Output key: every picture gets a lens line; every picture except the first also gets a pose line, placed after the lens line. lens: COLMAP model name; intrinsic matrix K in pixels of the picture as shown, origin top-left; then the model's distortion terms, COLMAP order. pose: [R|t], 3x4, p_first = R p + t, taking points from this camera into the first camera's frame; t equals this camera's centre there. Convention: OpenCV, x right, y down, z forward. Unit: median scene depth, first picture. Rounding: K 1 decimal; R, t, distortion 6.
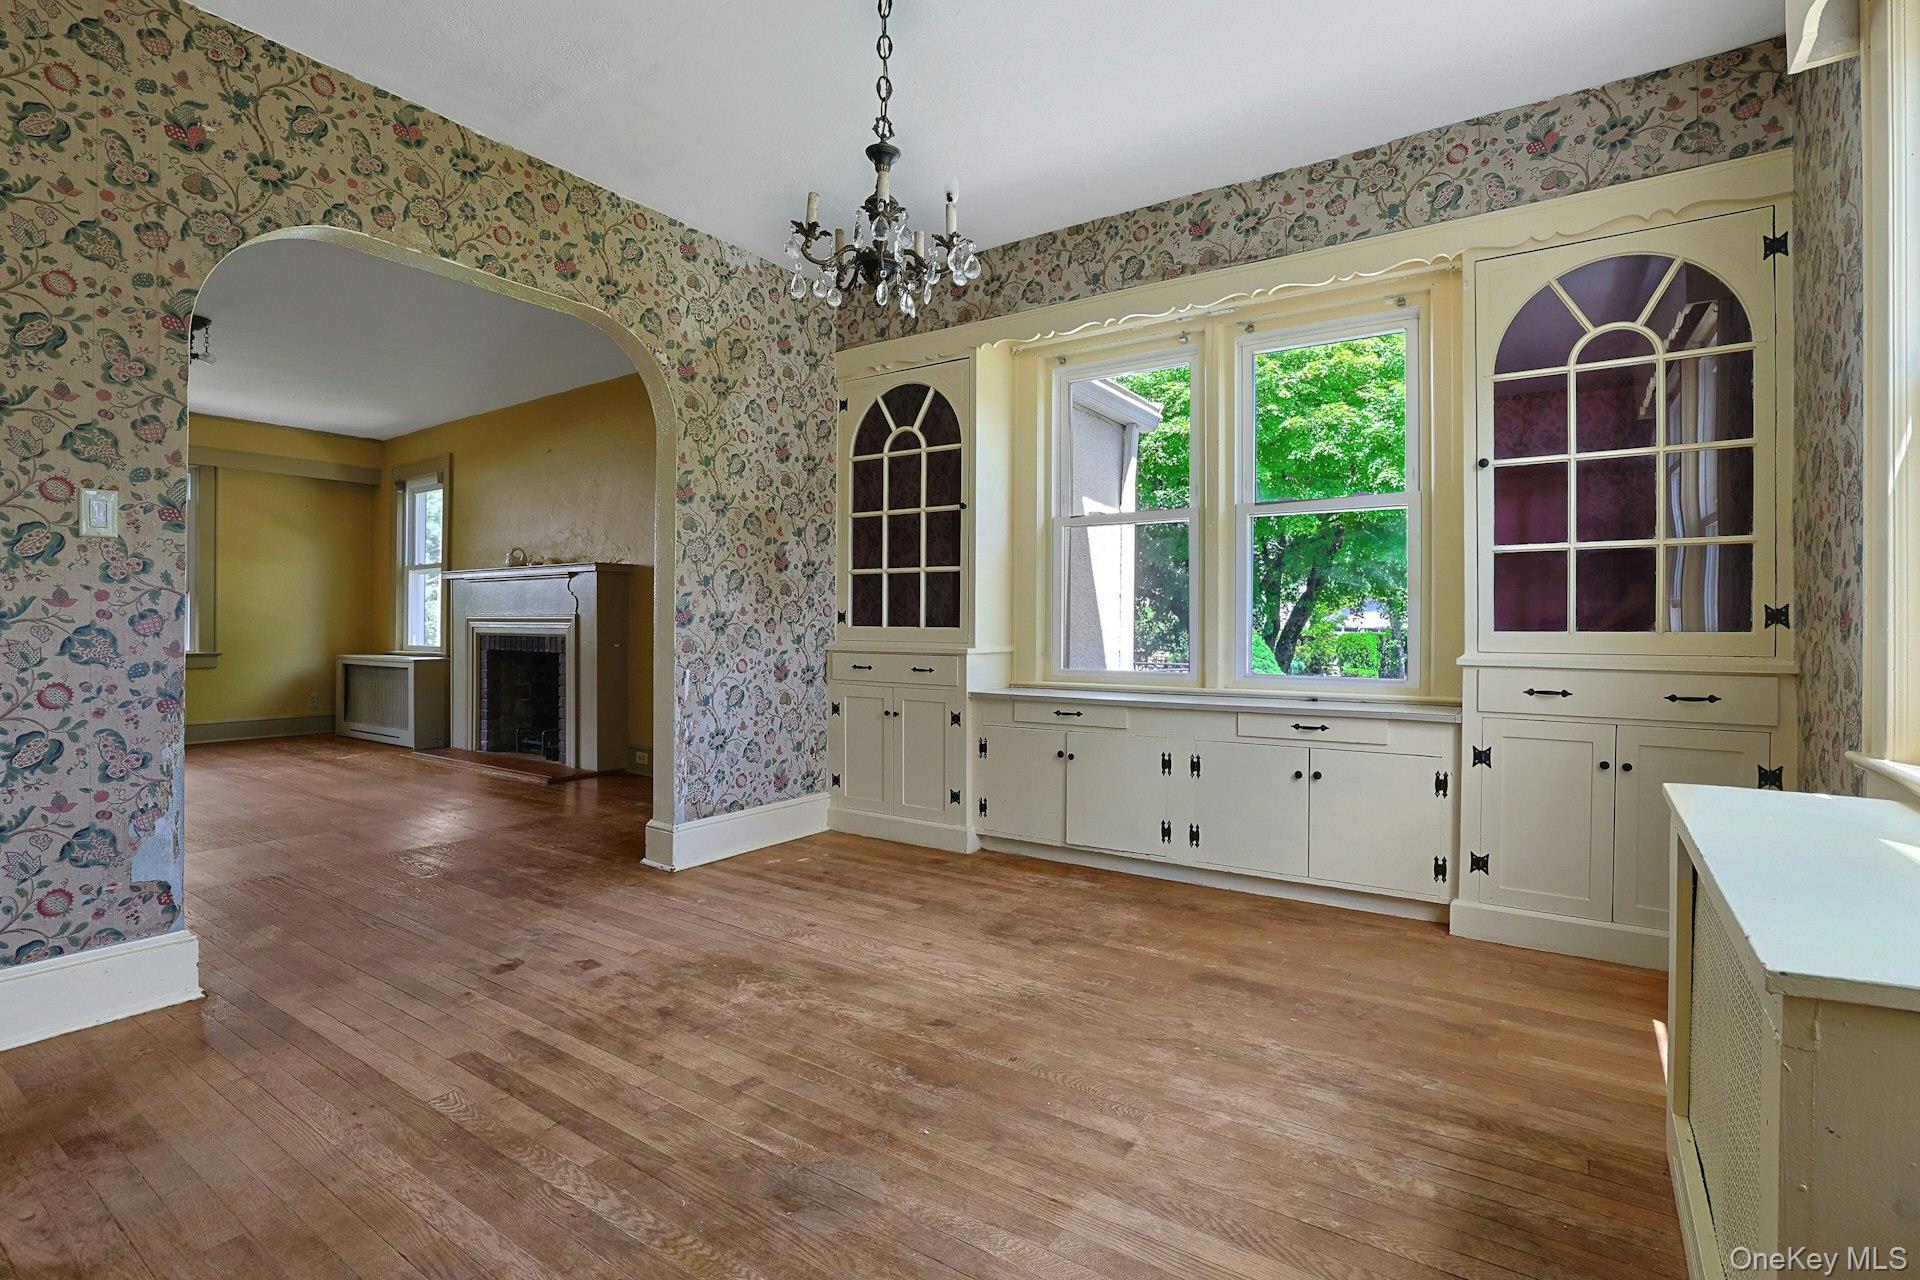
lens RADIAL K [[889.7, 0, 962.5], [0, 889.7, 623.9], [0, 0, 1]] dist [-0.035553, 0.006680]
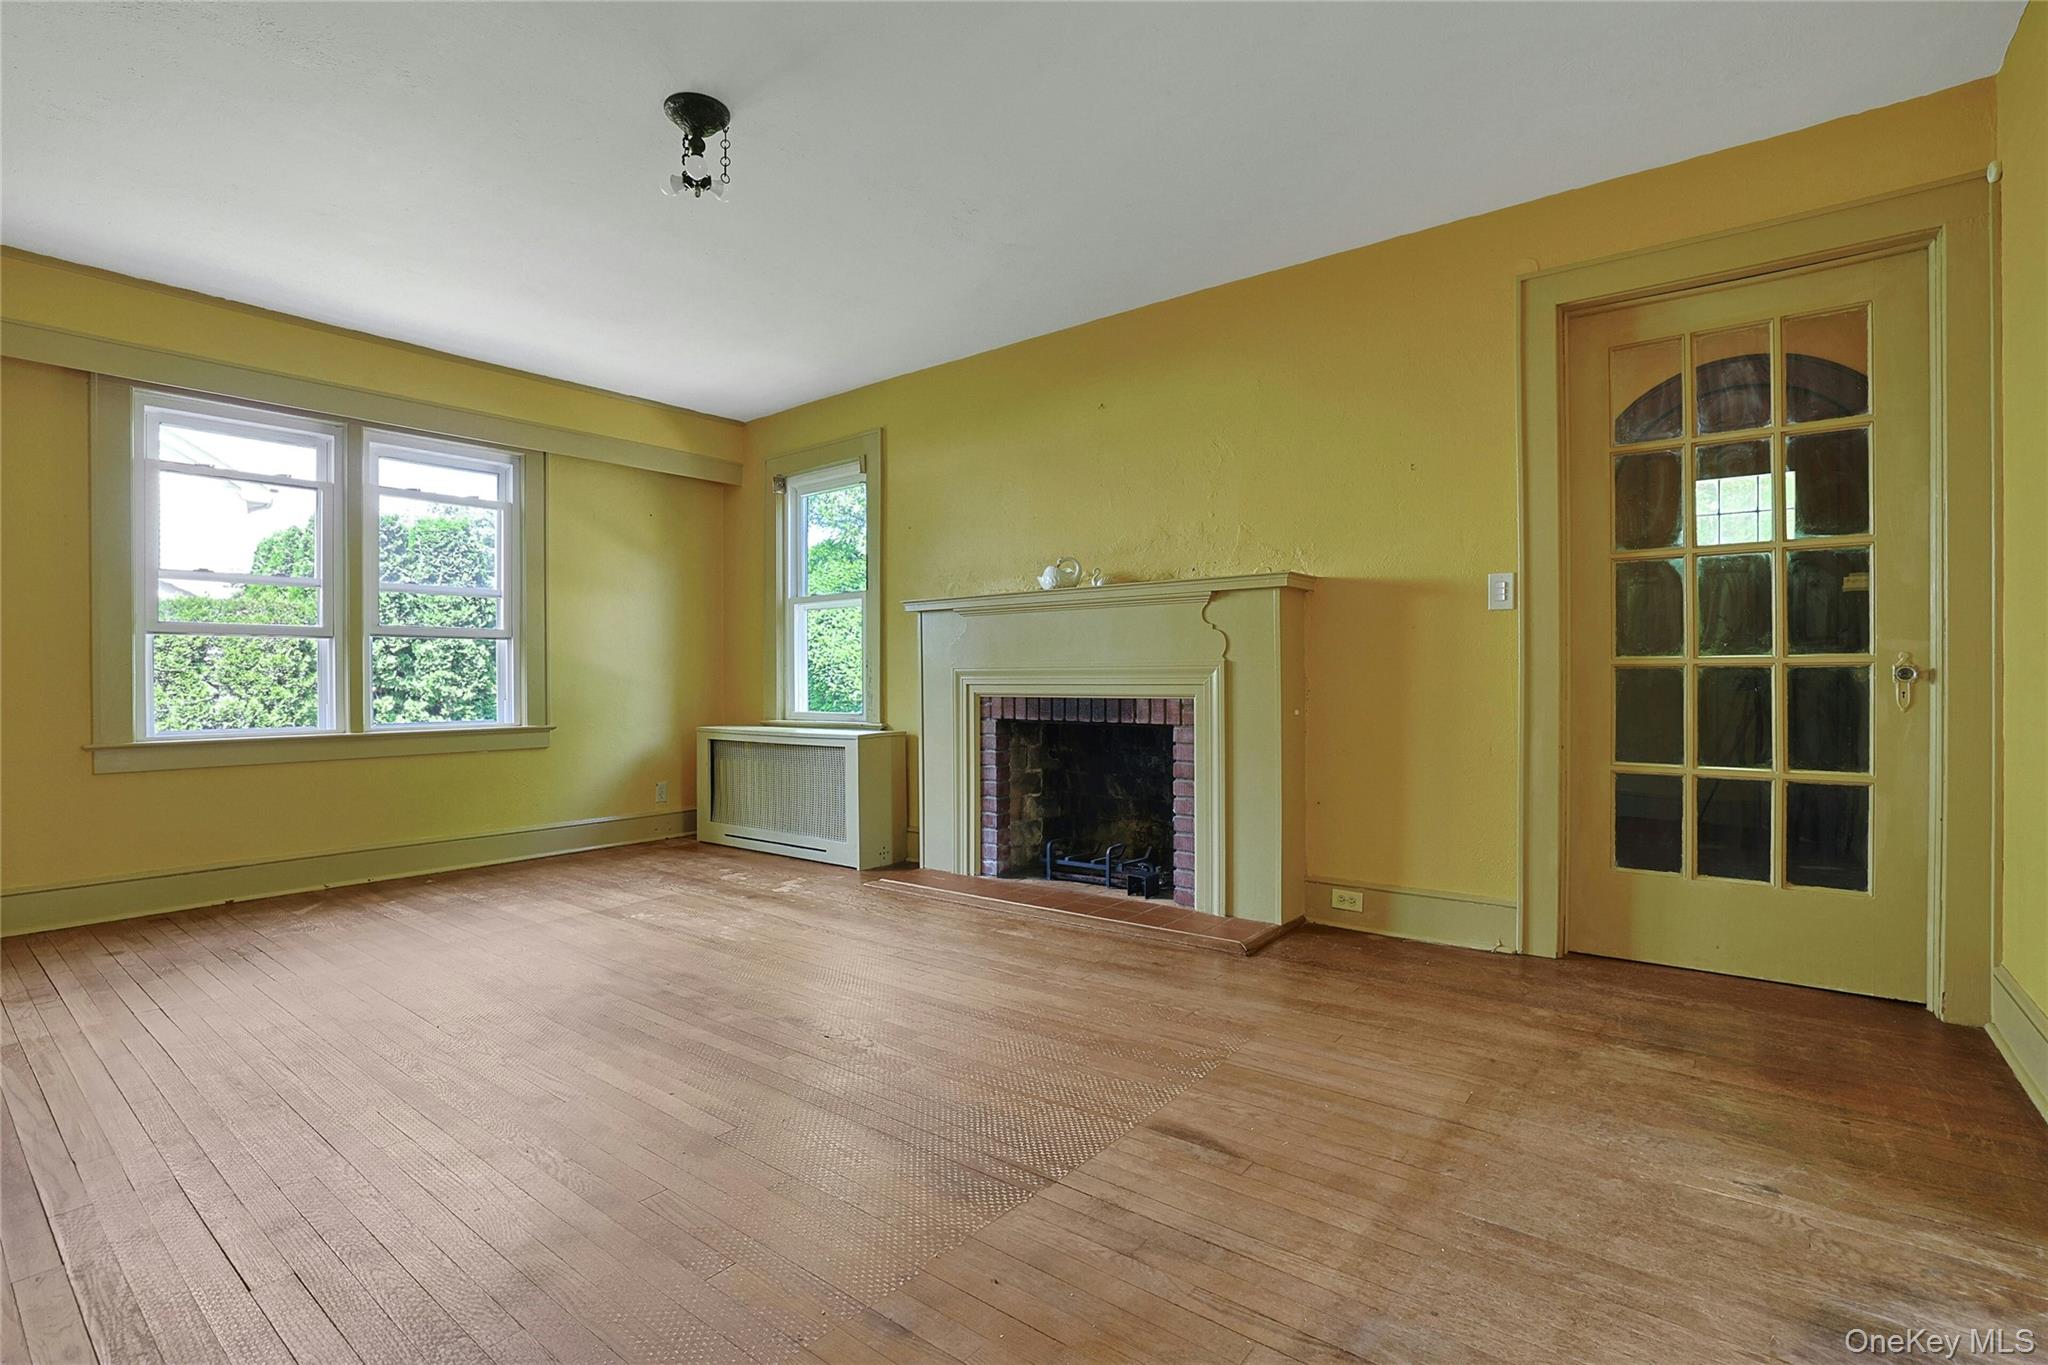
lens RADIAL K [[940.1, 0, 1024.5], [0, 940.1, 685.1], [0, 0, 1]] dist [-0.002040, -0.000036]
pose [[0.997927, -0.004874, -0.064171, -0.459464], [0.005035, 0.999985, 0.002341, 0.002390], [0.064159, -0.002660, 0.997936, 0.303237]]
